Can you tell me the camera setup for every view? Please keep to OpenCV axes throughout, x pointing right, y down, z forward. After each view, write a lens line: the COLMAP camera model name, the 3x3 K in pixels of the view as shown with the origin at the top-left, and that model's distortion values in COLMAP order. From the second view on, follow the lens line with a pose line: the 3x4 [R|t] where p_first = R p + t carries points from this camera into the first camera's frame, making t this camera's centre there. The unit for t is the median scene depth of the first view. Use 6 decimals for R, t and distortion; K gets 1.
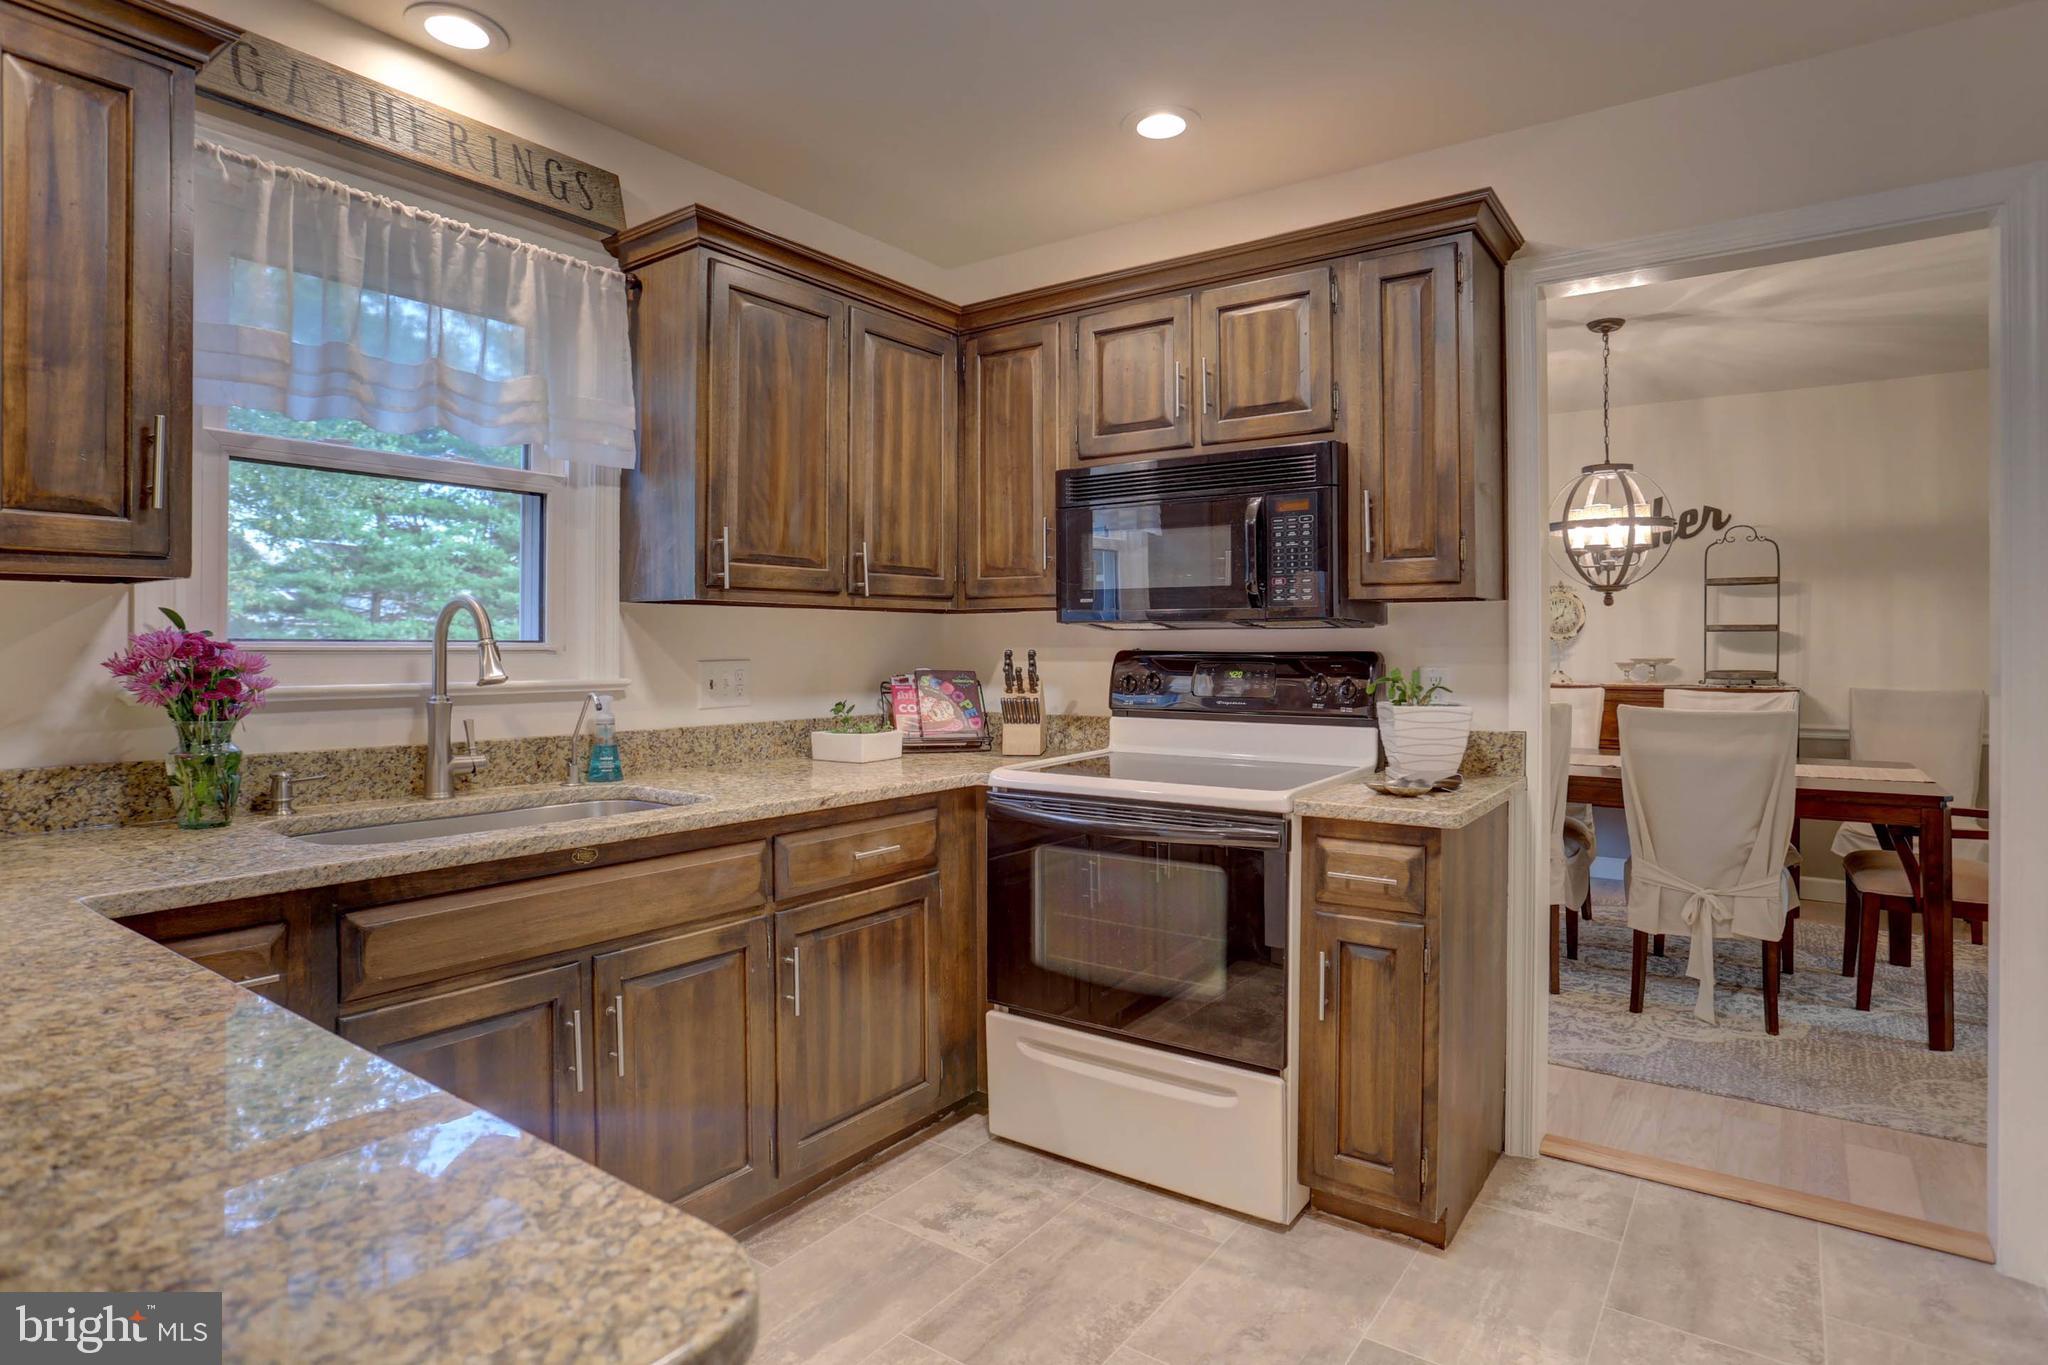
lens RADIAL K [[1053.1, 0, 1037.7], [0, 1053.1, 659.3], [0, 0, 1]] dist [-0.074579, 0.035357]
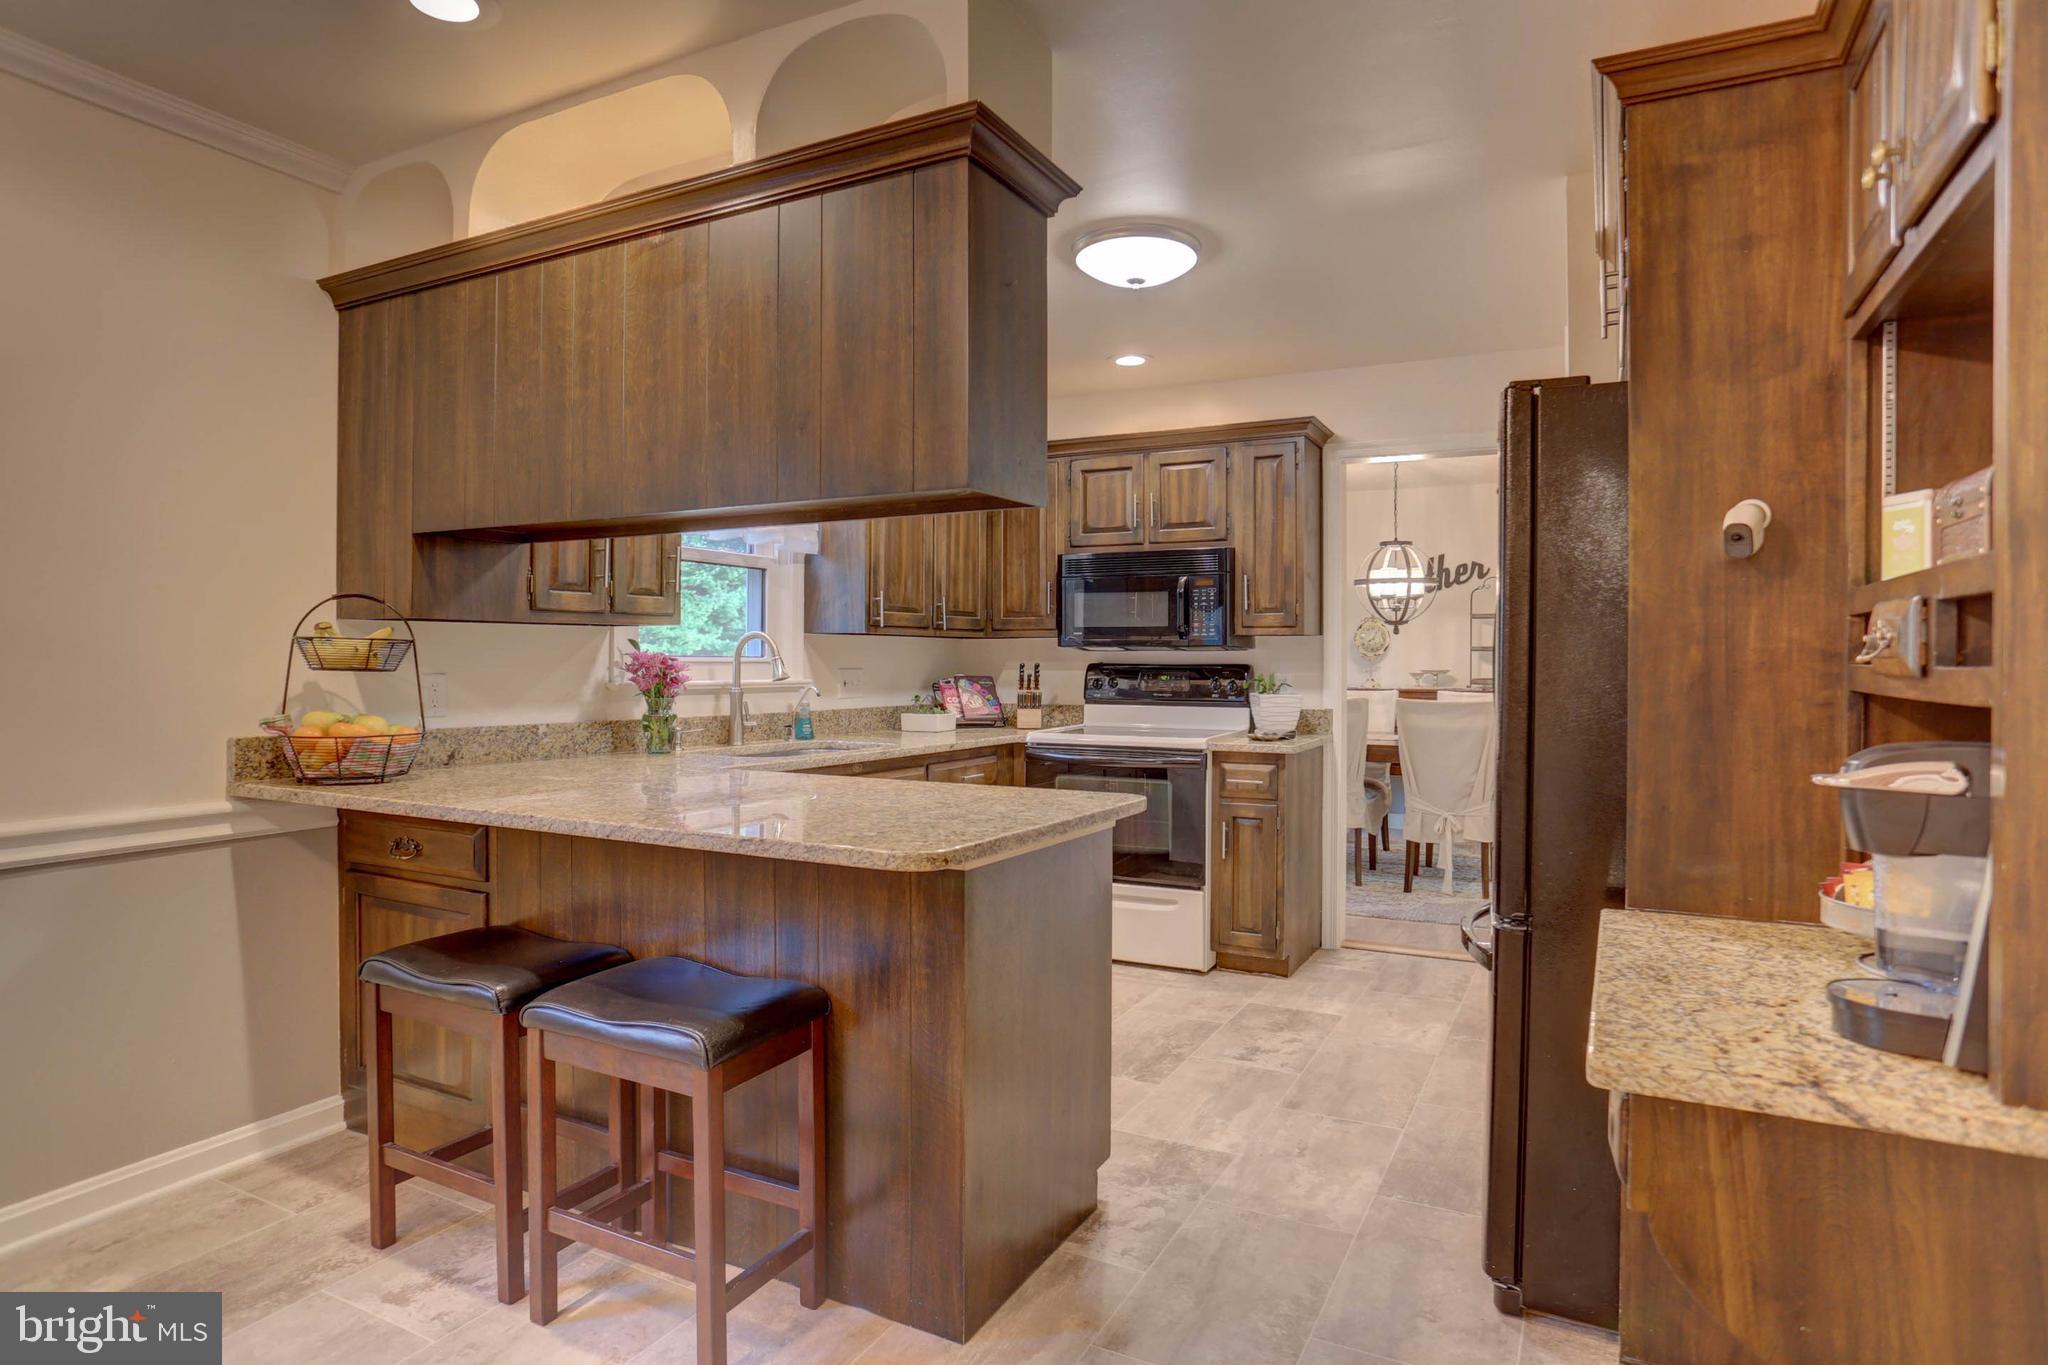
lens RADIAL K [[1040.1, 0, 975.6], [0, 1040.1, 676.9], [0, 0, 1]] dist [-0.065828, 0.034047]
pose [[0.997224, 0.001554, 0.074445, -0.247053], [-0.001886, 0.999989, 0.004394, 0.006713], [-0.074437, -0.004522, 0.997215, -0.655190]]
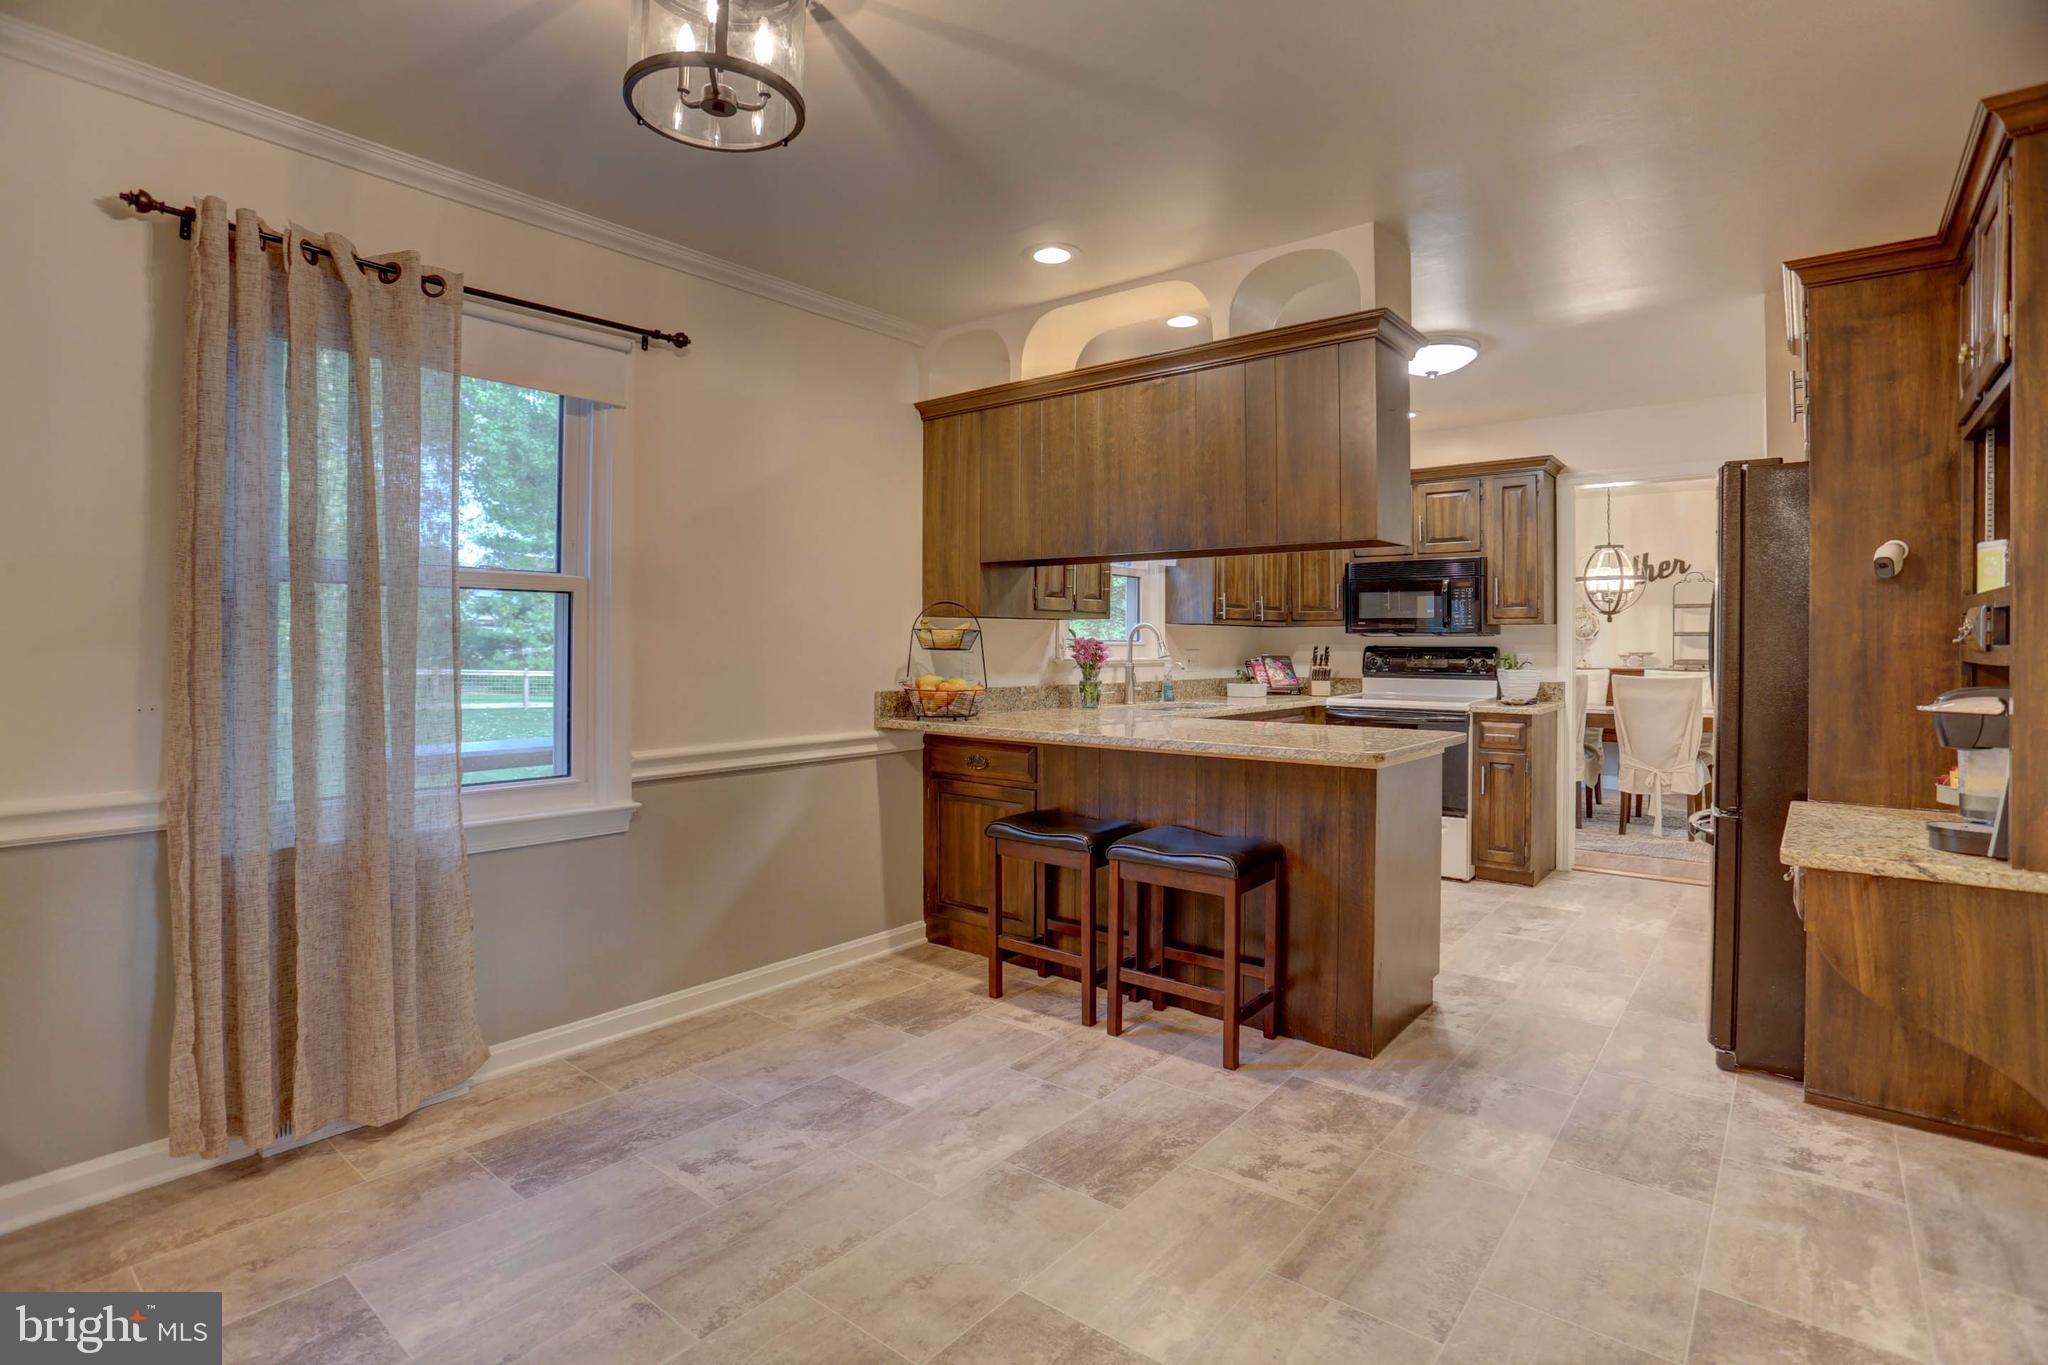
lens RADIAL K [[955.7, 0, 1021.8], [0, 955.7, 654.0], [0, 0, 1]] dist [-0.076710, 0.031780]
pose [[0.997013, 0.003094, -0.077174, -0.506695], [-0.003217, 0.999994, -0.001471, 0.013735], [0.077169, 0.001714, 0.997017, -1.027924]]
